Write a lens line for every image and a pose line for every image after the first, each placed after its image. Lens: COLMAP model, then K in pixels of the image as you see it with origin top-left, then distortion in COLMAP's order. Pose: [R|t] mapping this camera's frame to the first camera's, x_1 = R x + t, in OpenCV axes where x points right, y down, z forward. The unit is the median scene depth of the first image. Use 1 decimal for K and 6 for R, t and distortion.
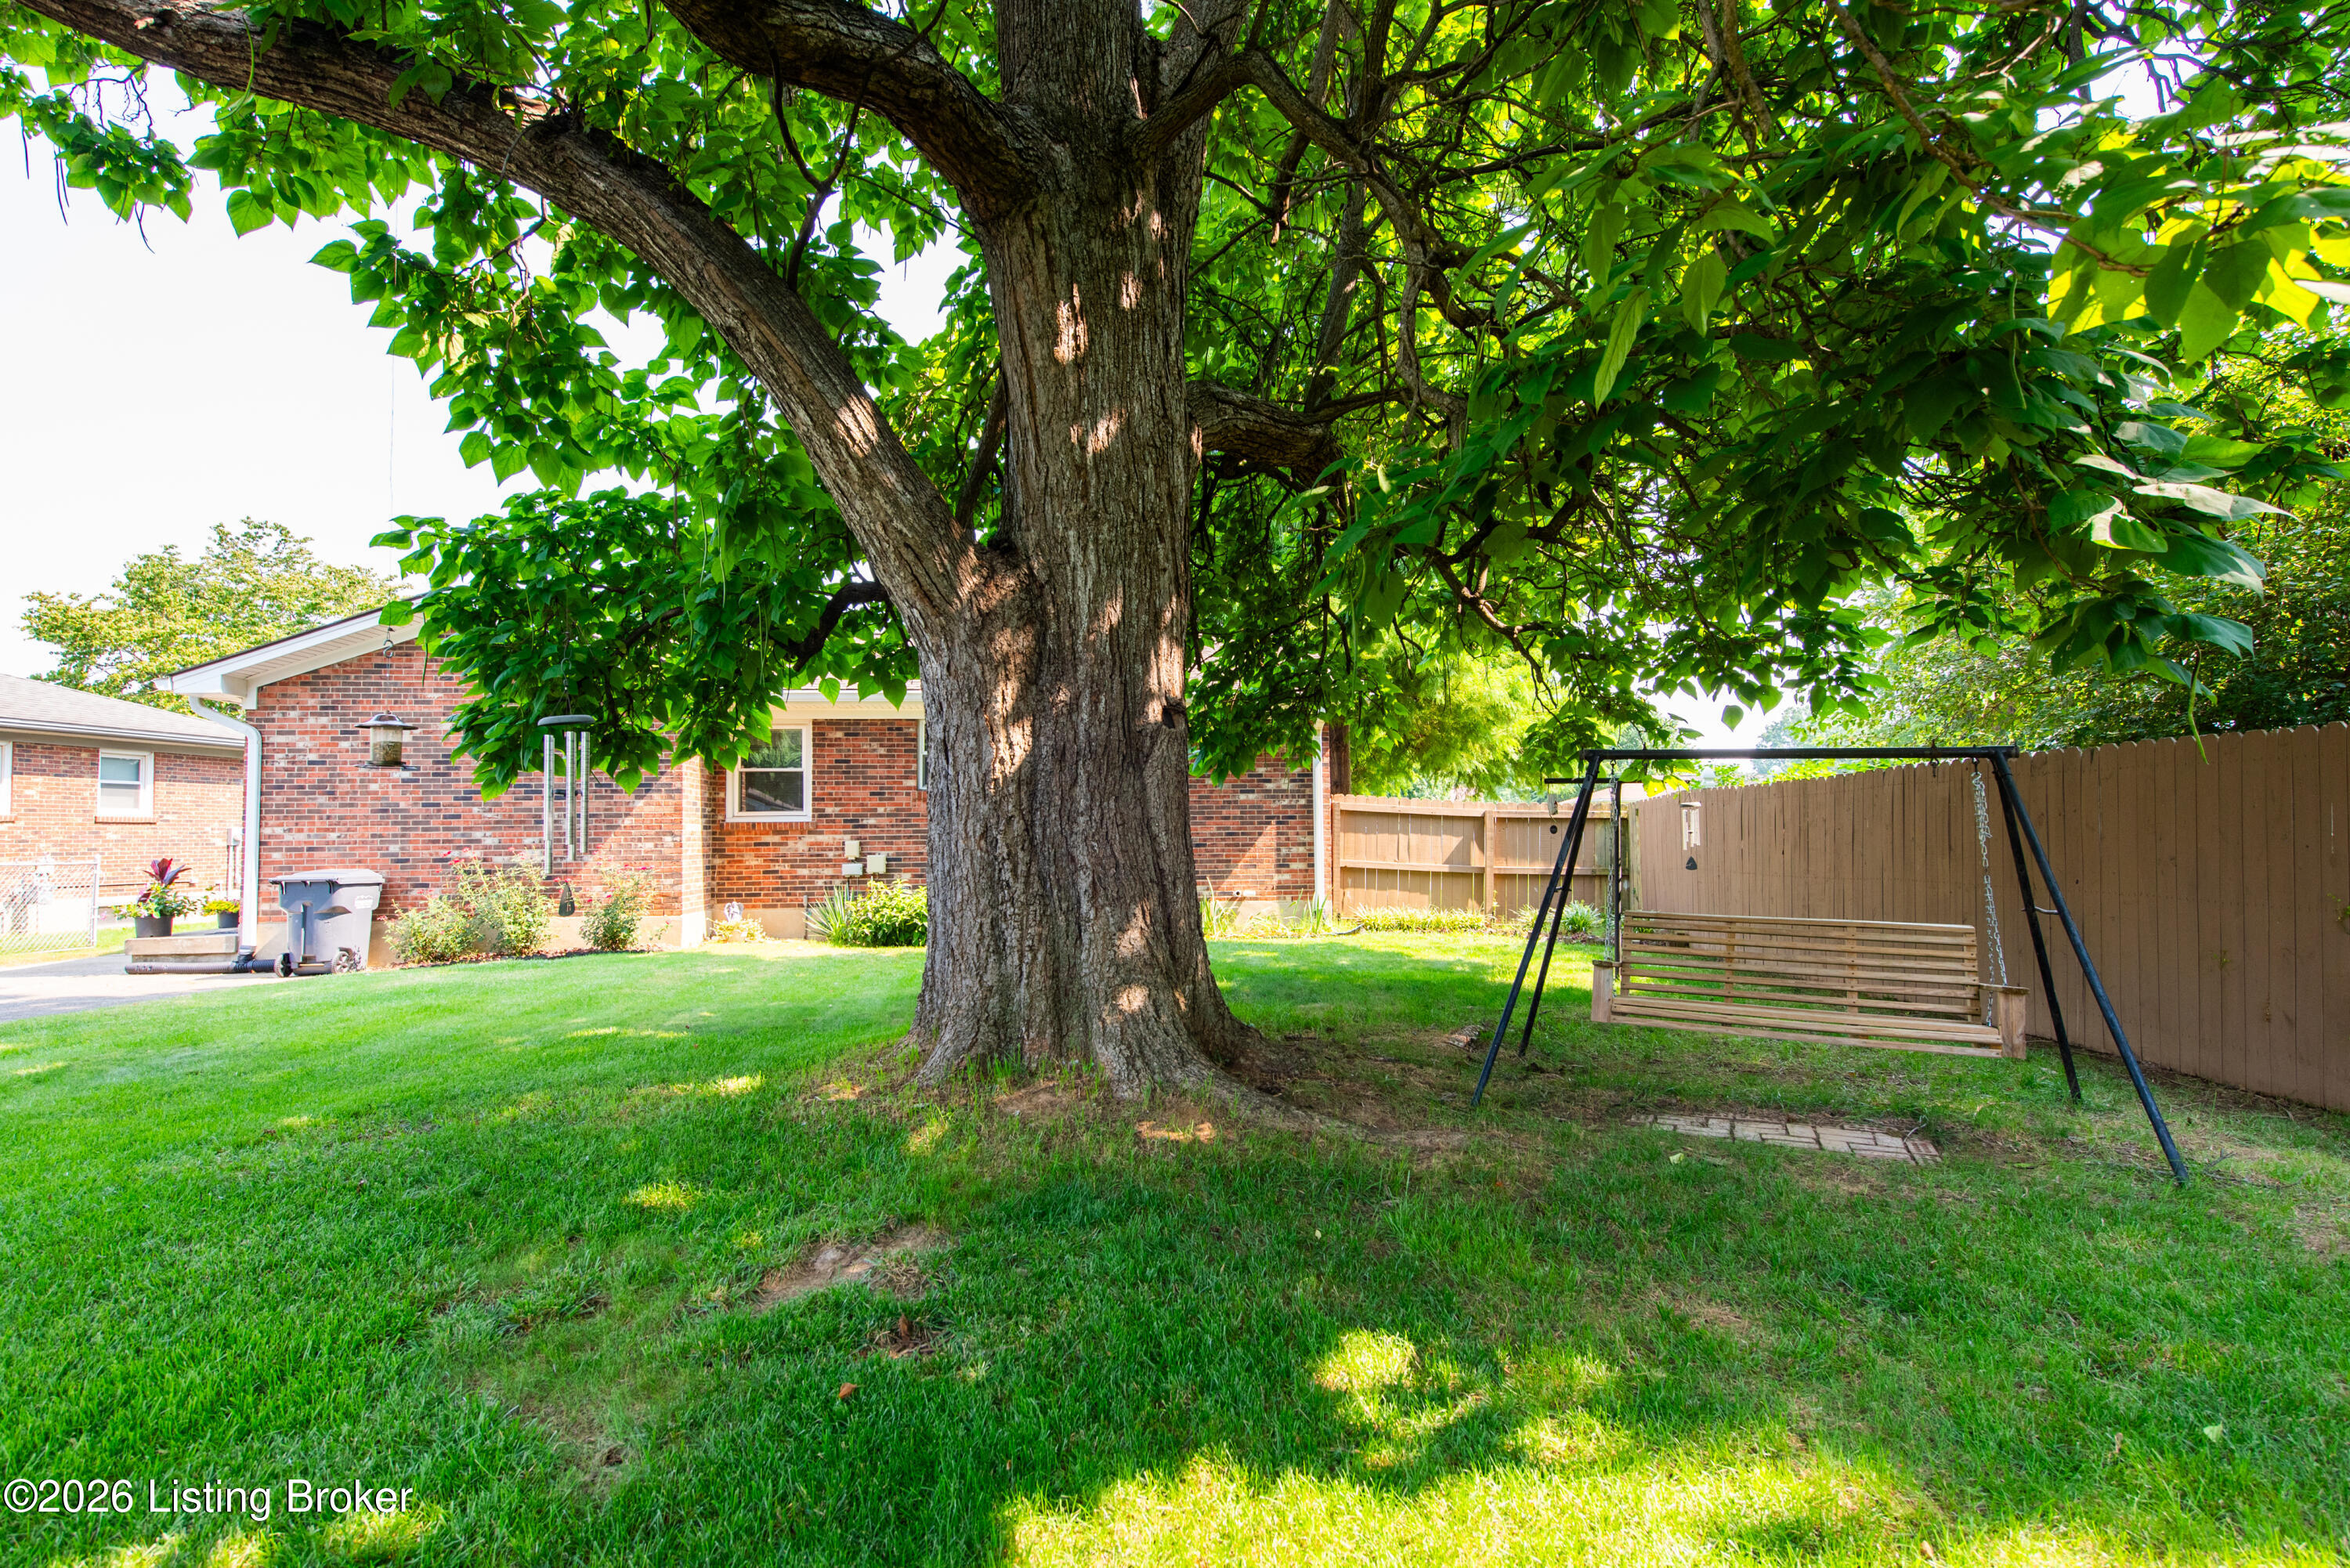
lens RADIAL K [[1199.5, 0, 1193.1], [0, 1199.5, 787.1], [0, 0, 1]] dist [0.004075, 0.000157]
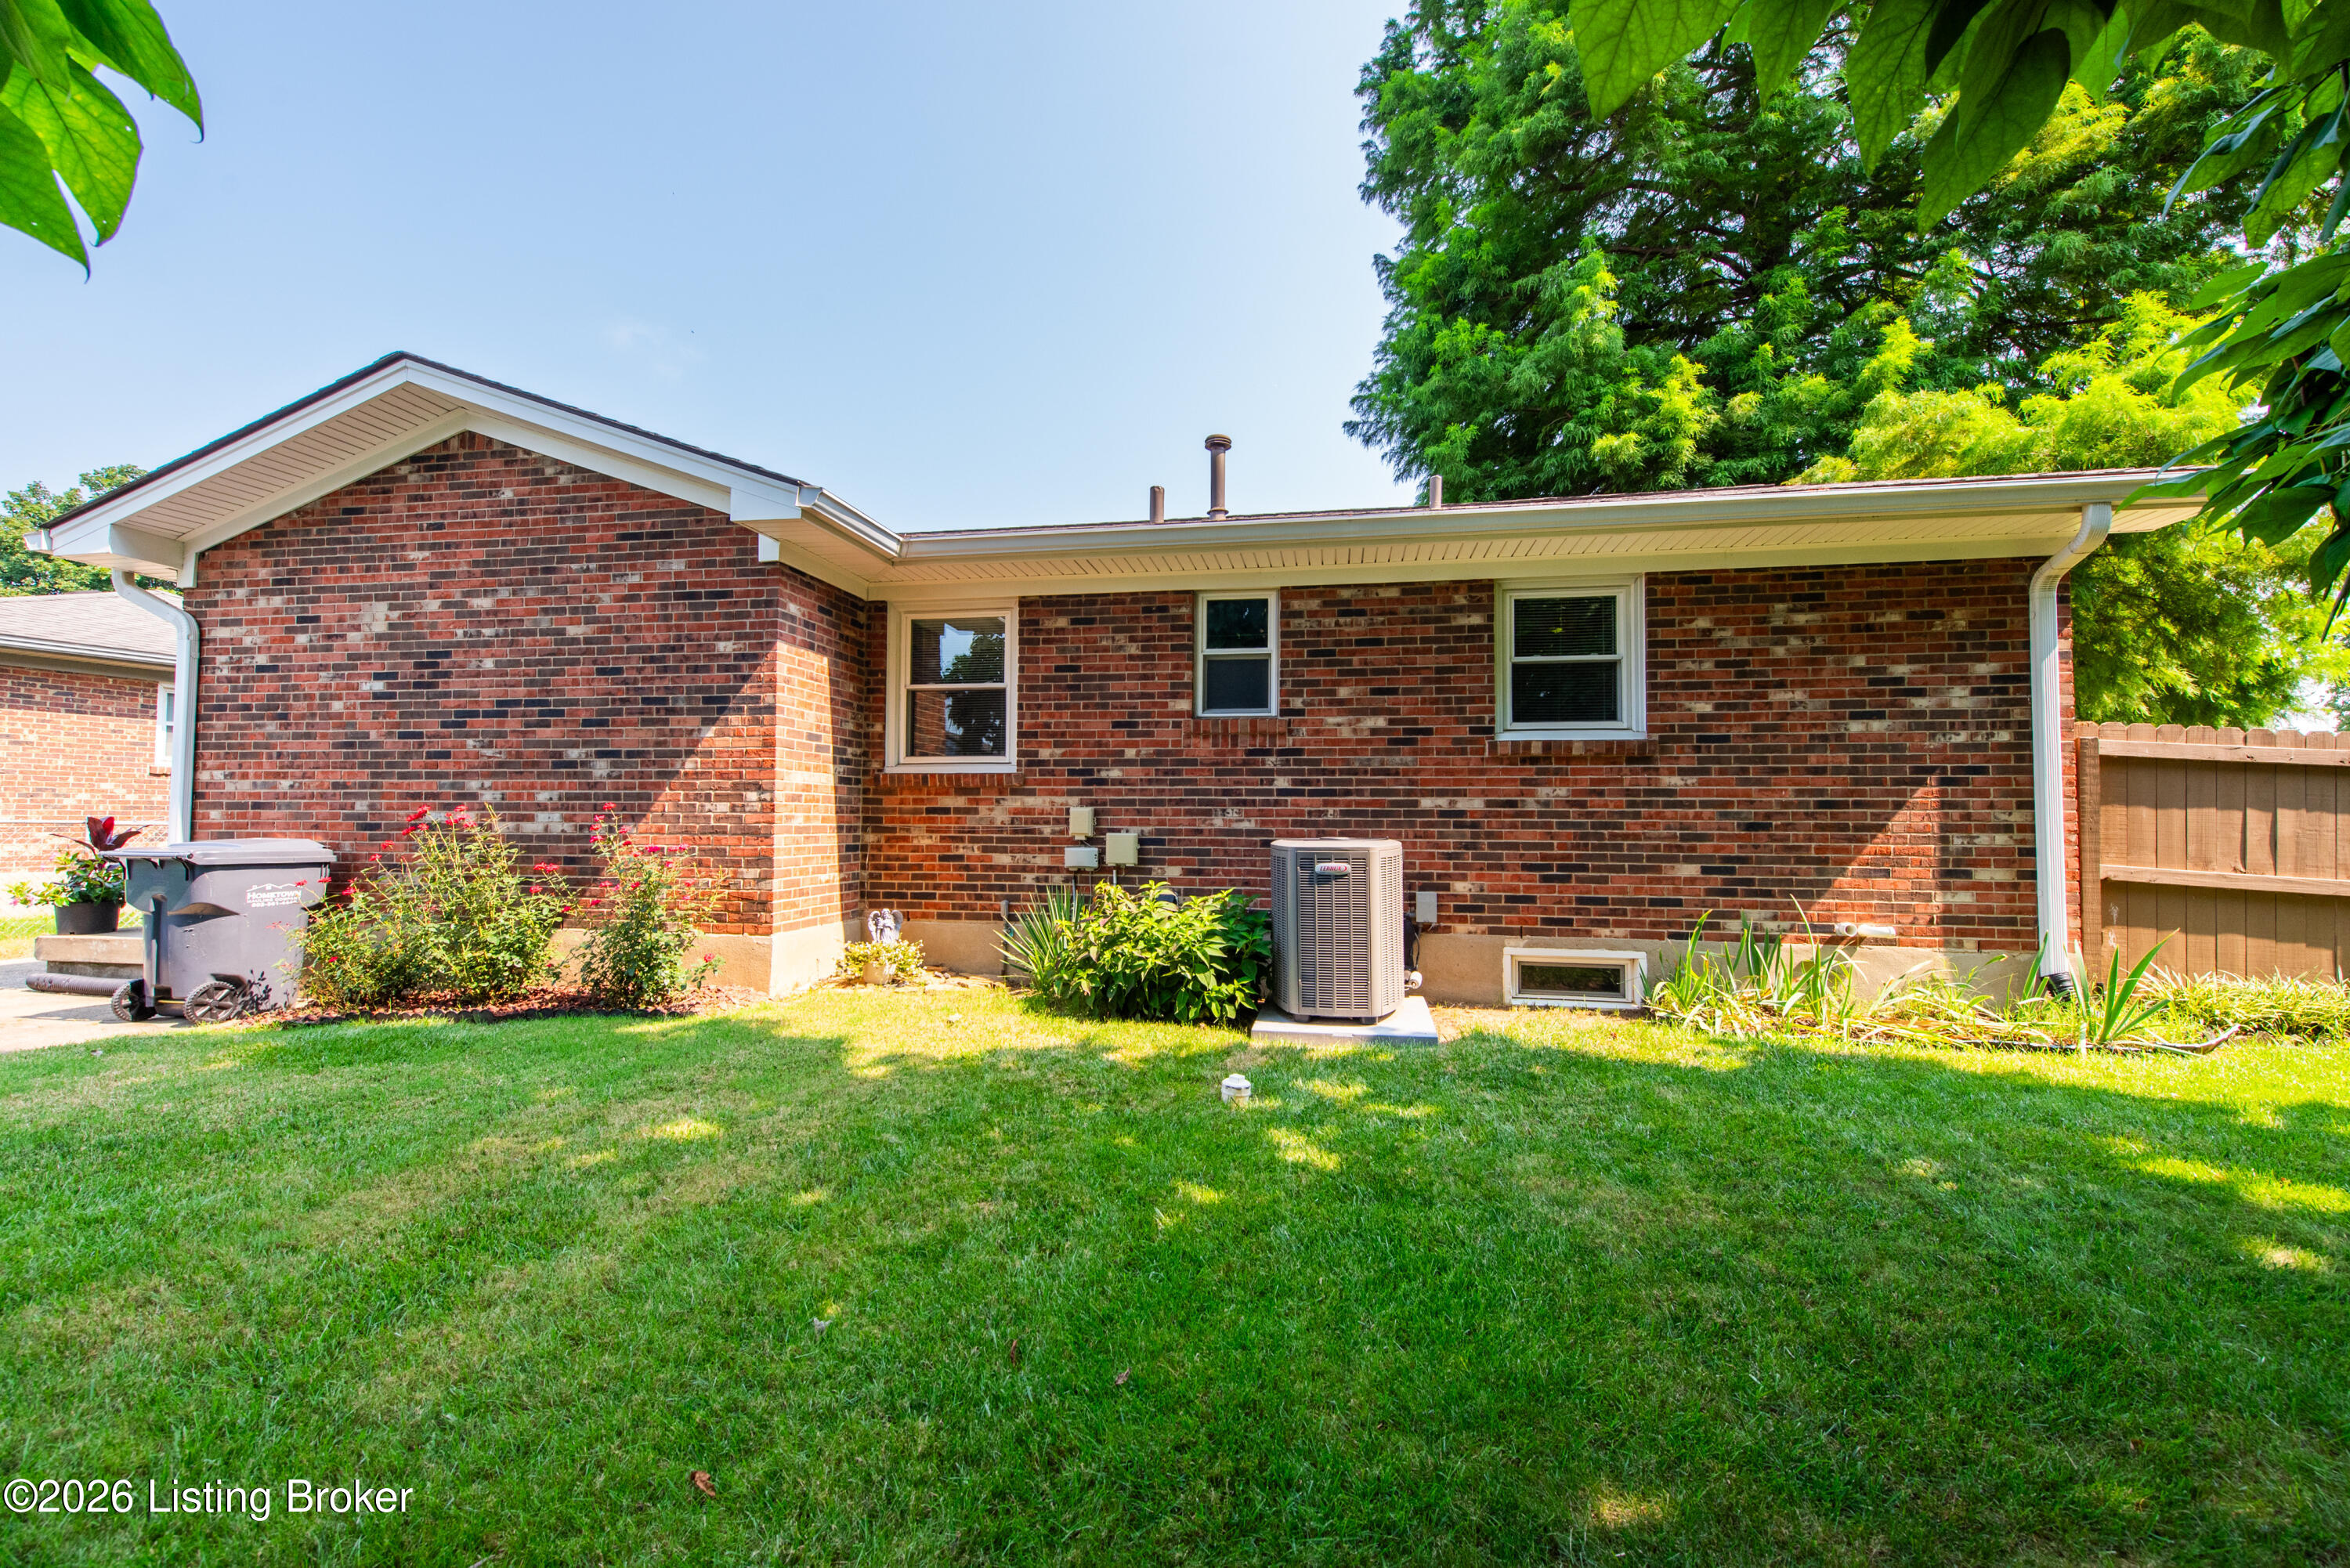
lens RADIAL K [[963.4, 0, 1189.4], [0, 963.4, 785.2], [0, 0, 1]] dist [0.004356, 0.000280]
pose [[0.966374, 0.007564, -0.257029, -0.119374], [-0.006447, 0.999966, 0.005187, 0.032108], [0.257060, -0.003355, 0.966390, 0.580369]]
